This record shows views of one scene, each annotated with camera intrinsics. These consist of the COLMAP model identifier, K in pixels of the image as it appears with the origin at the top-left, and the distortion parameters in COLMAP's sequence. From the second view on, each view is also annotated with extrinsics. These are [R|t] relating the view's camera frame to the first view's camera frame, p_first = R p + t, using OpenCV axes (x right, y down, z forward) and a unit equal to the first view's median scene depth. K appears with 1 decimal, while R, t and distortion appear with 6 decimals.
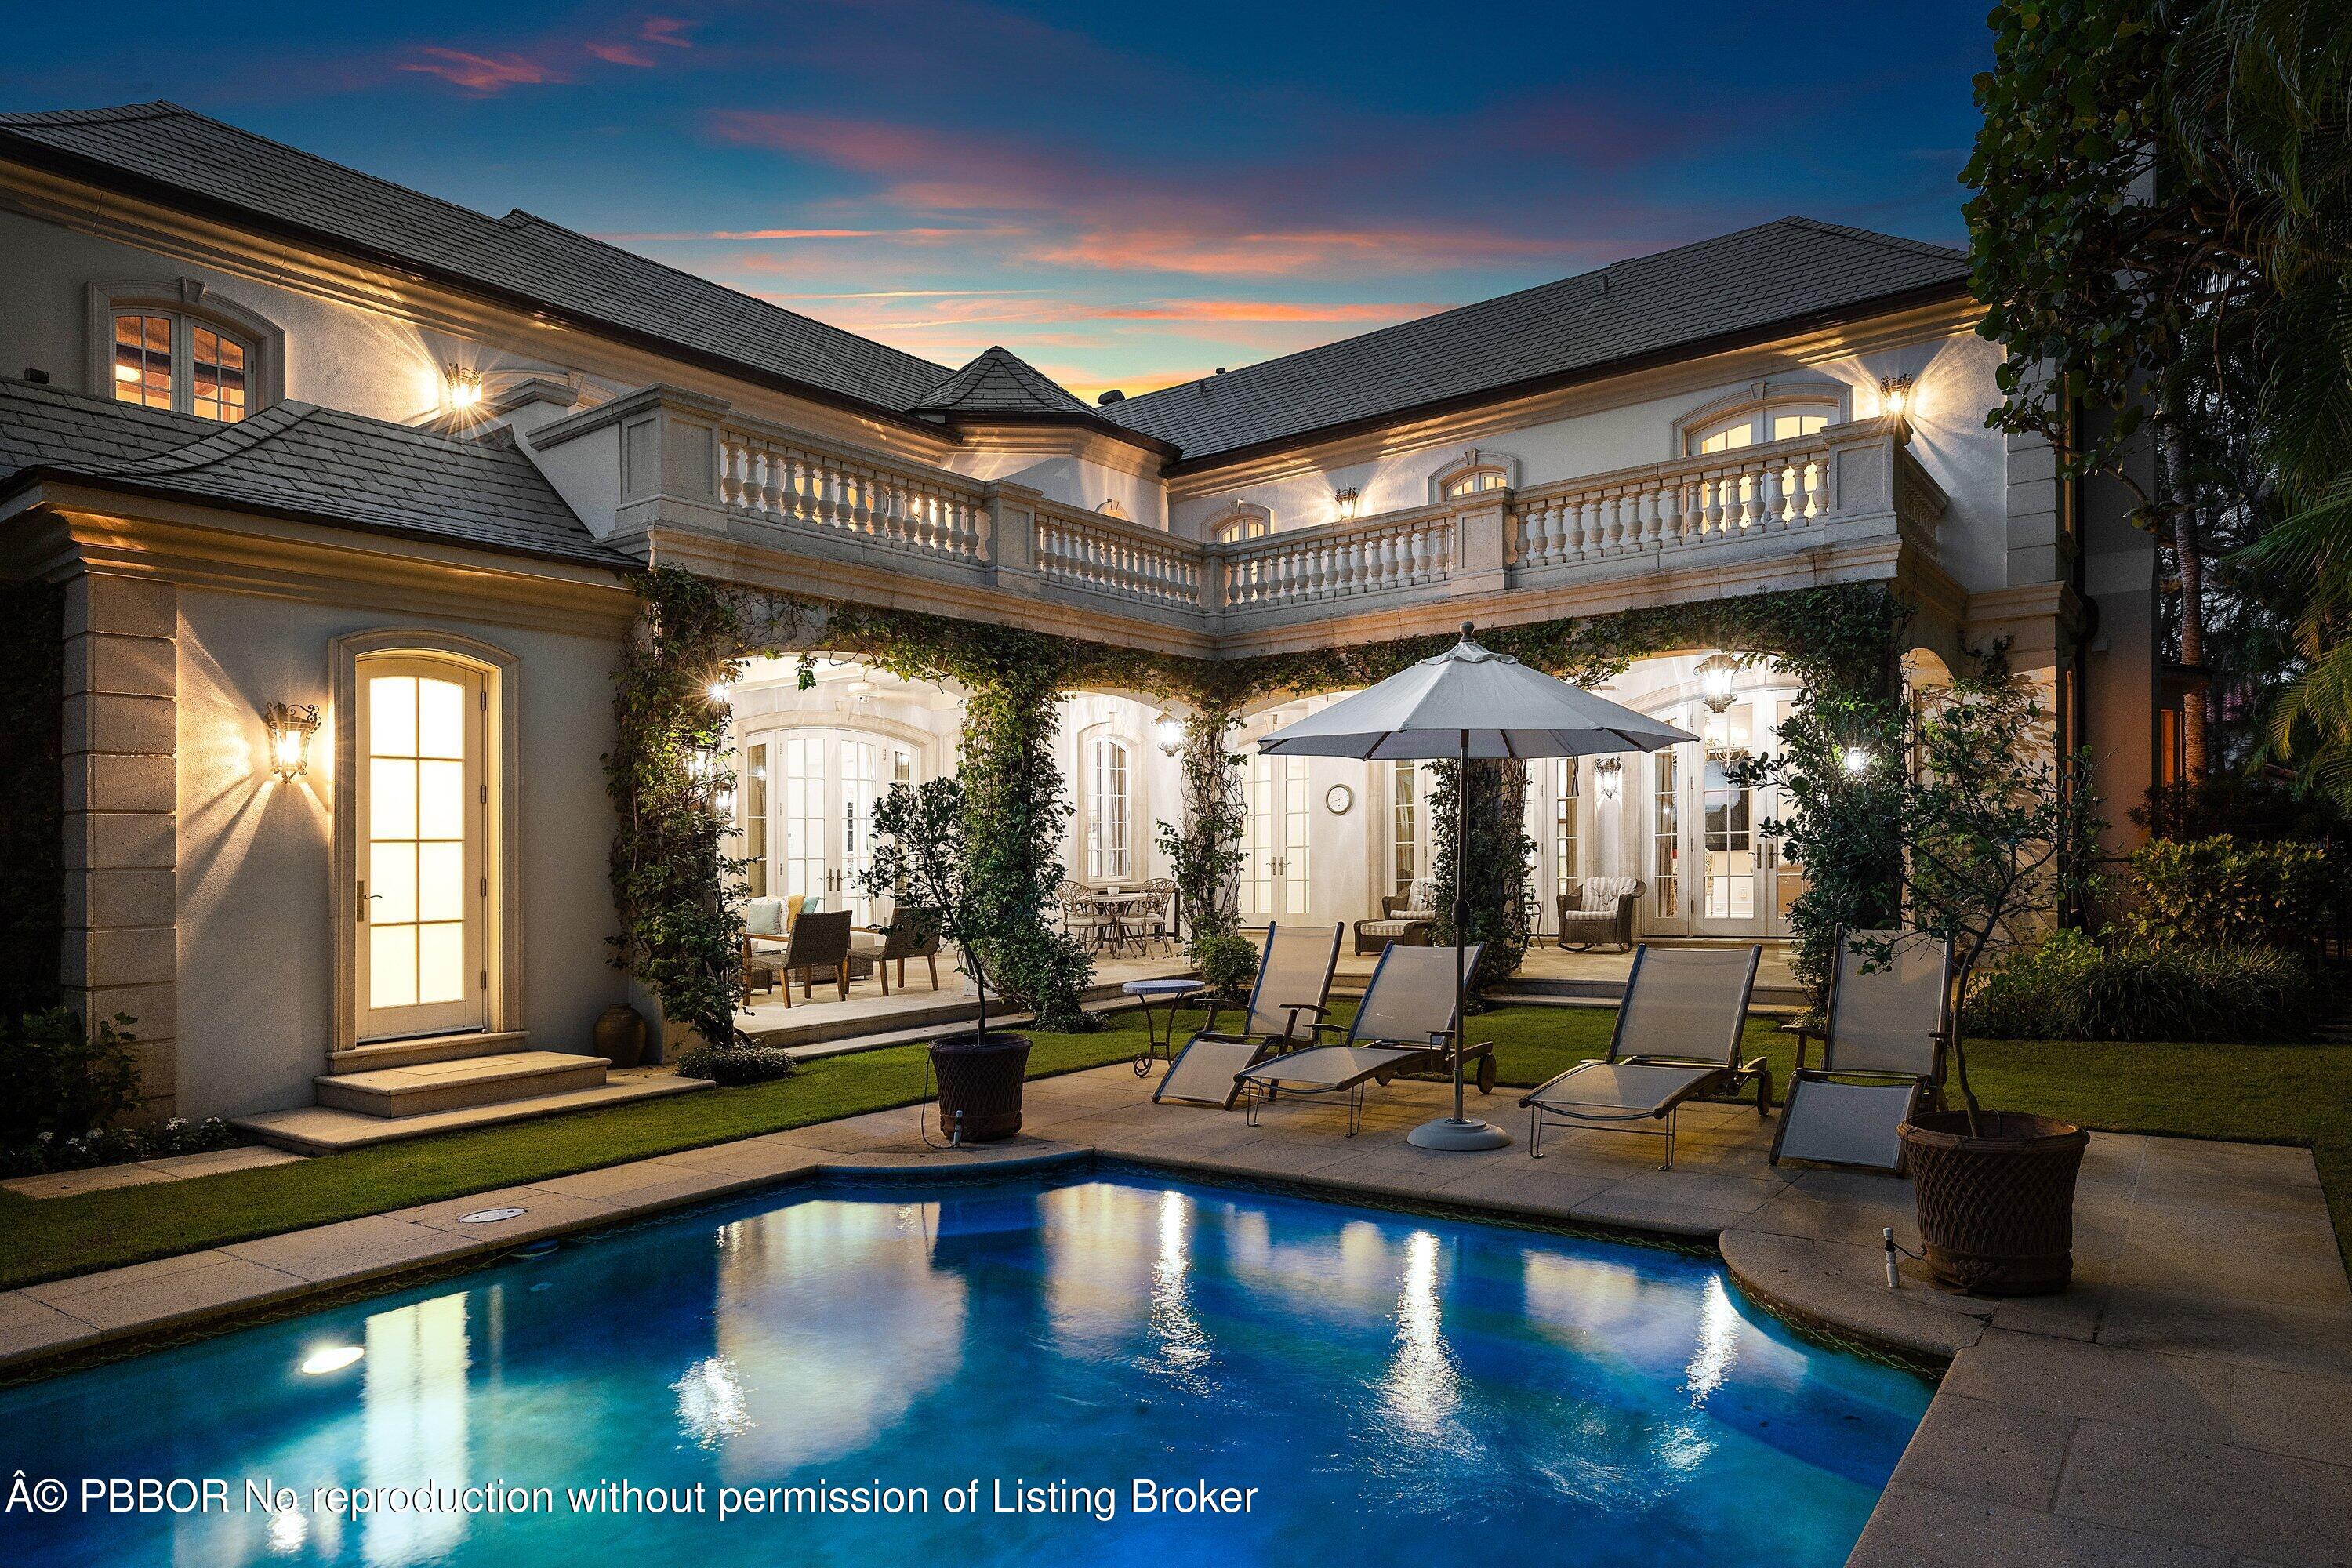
lens RADIAL K [[1410.5, 0, 1178.7], [0, 1410.5, 862.6], [0, 0, 1]] dist [0.002794, -0.000400]
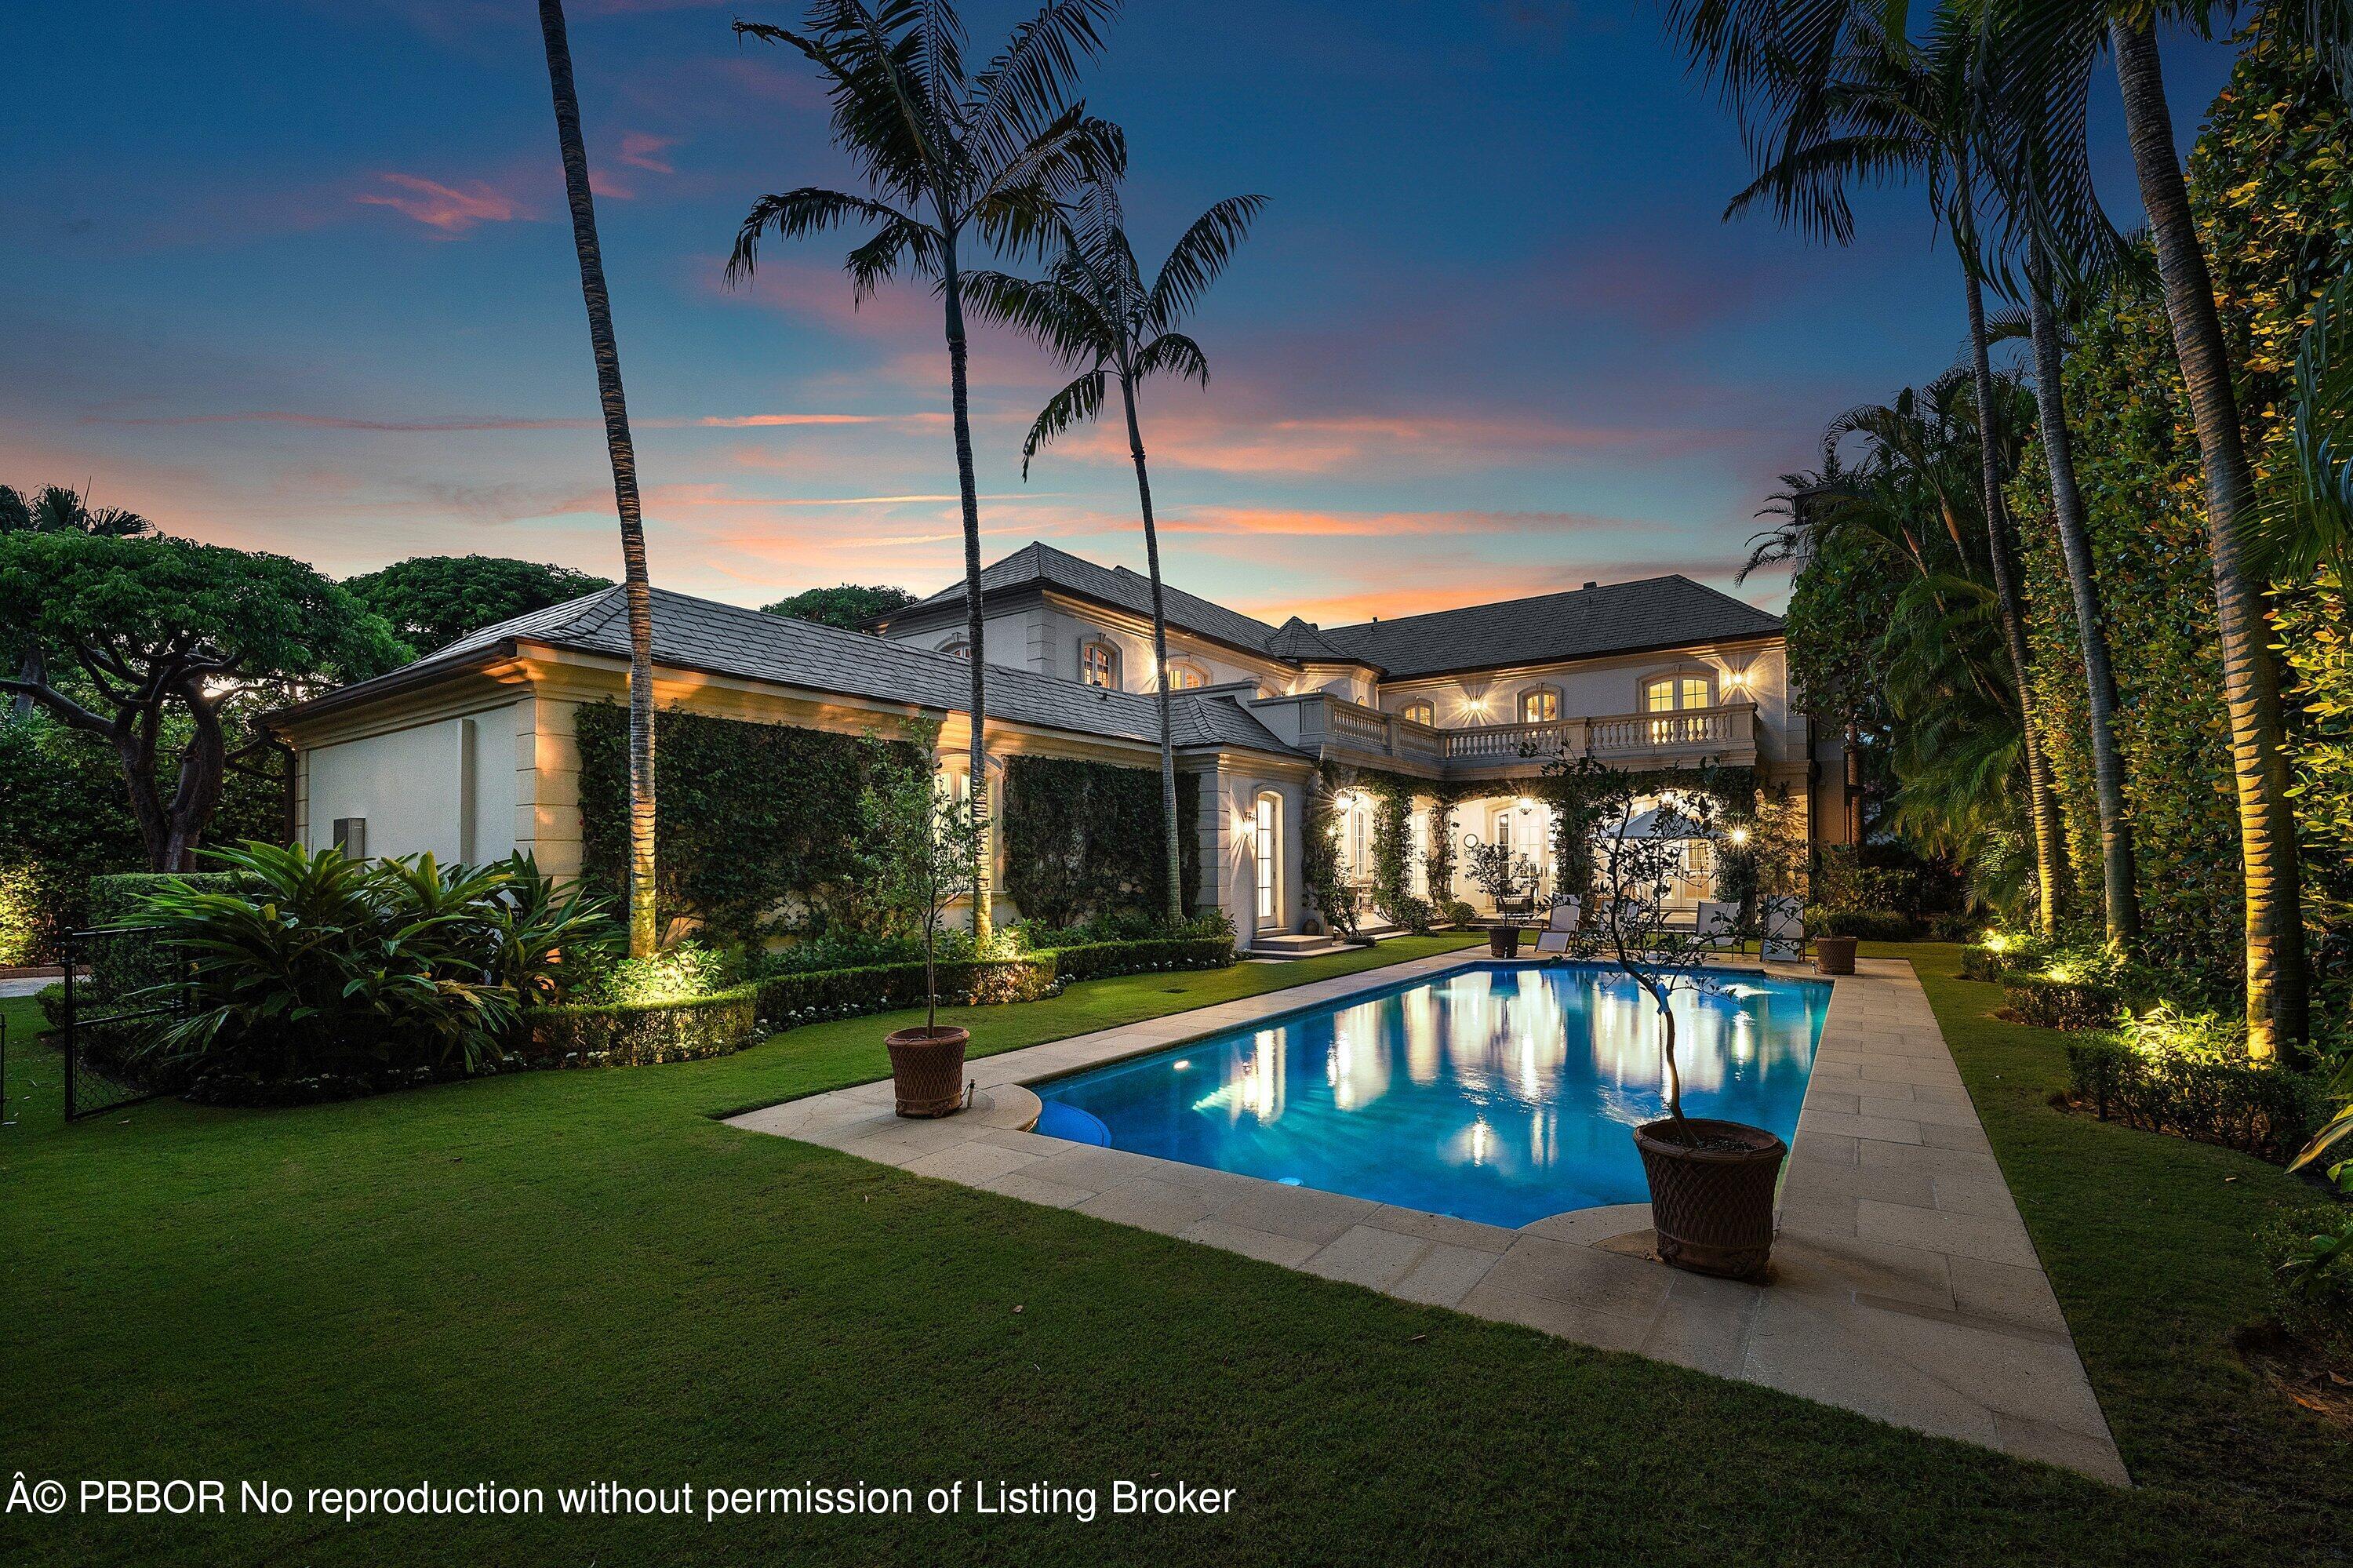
lens RADIAL K [[975.2, 0, 1197.6], [0, 975.2, 847.1], [0, 0, 1]] dist [0.000726, 0.000088]
pose [[0.998819, 0.019905, 0.044315, -0.515737], [-0.019063, 0.999631, -0.019345, 0.001526], [-0.044683, 0.018477, 0.998830, -0.645130]]
